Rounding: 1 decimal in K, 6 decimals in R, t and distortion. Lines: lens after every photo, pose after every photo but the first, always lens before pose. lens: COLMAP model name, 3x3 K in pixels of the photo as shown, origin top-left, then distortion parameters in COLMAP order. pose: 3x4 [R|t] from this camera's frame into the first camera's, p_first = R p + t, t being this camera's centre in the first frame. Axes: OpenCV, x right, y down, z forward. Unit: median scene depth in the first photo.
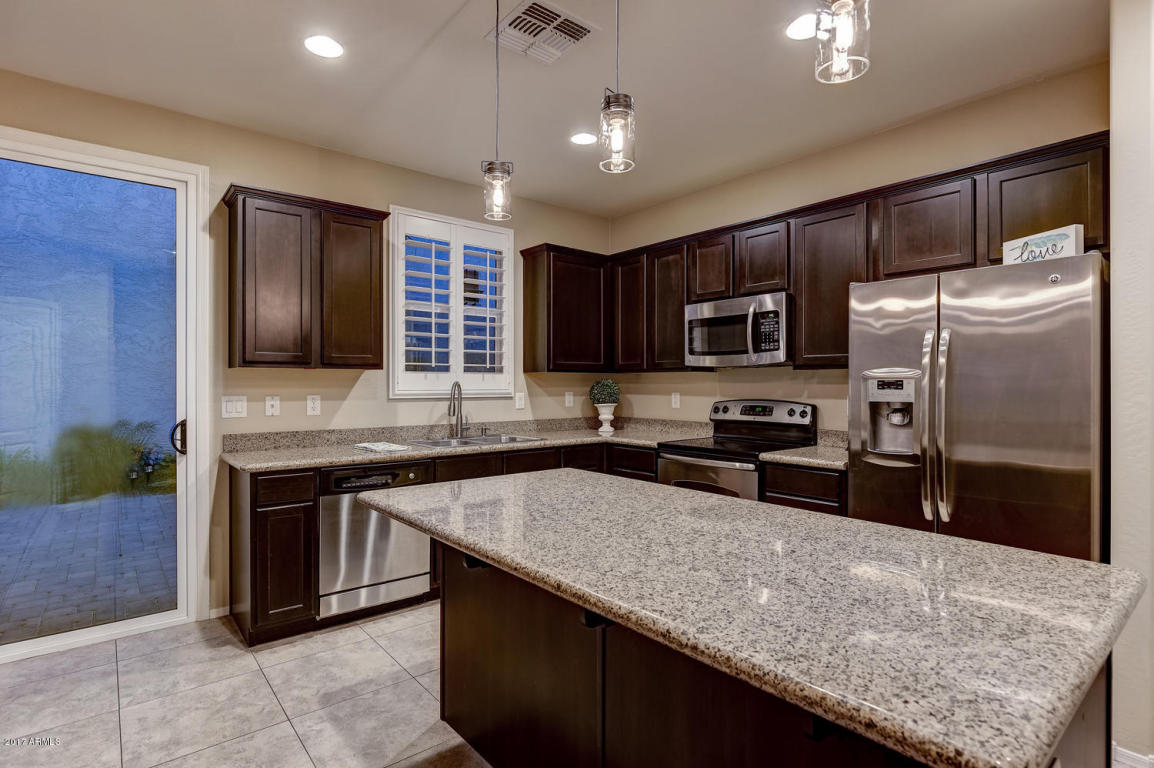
lens RADIAL K [[582.5, 0, 580.4], [0, 582.5, 384.2], [0, 0, 1]] dist [-0.007364, -0.000837]
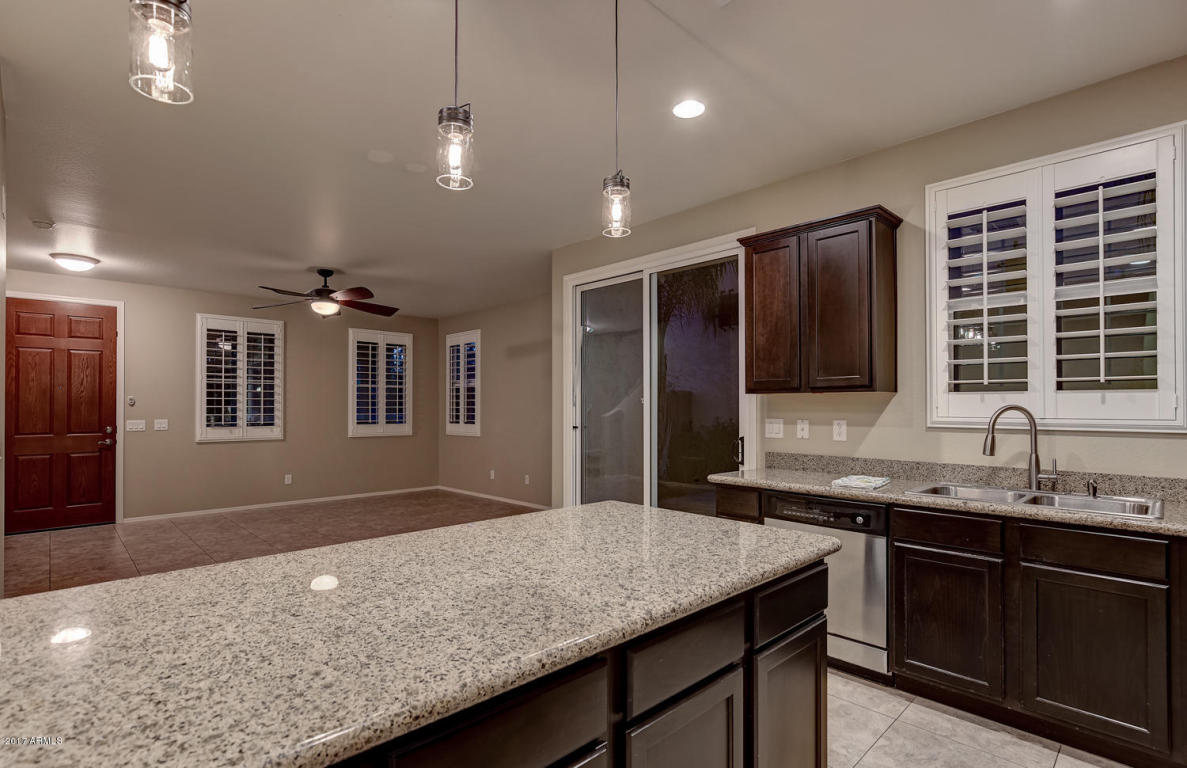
lens RADIAL K [[567.7, 0, 588.4], [0, 567.7, 400.4], [0, 0, 1]] dist [-0.002932, 0.003216]
pose [[0.062611, -0.011985, -0.997966, 0.457708], [-0.001278, 0.999926, -0.012089, -0.001770], [0.998037, 0.002032, 0.062591, 0.523256]]
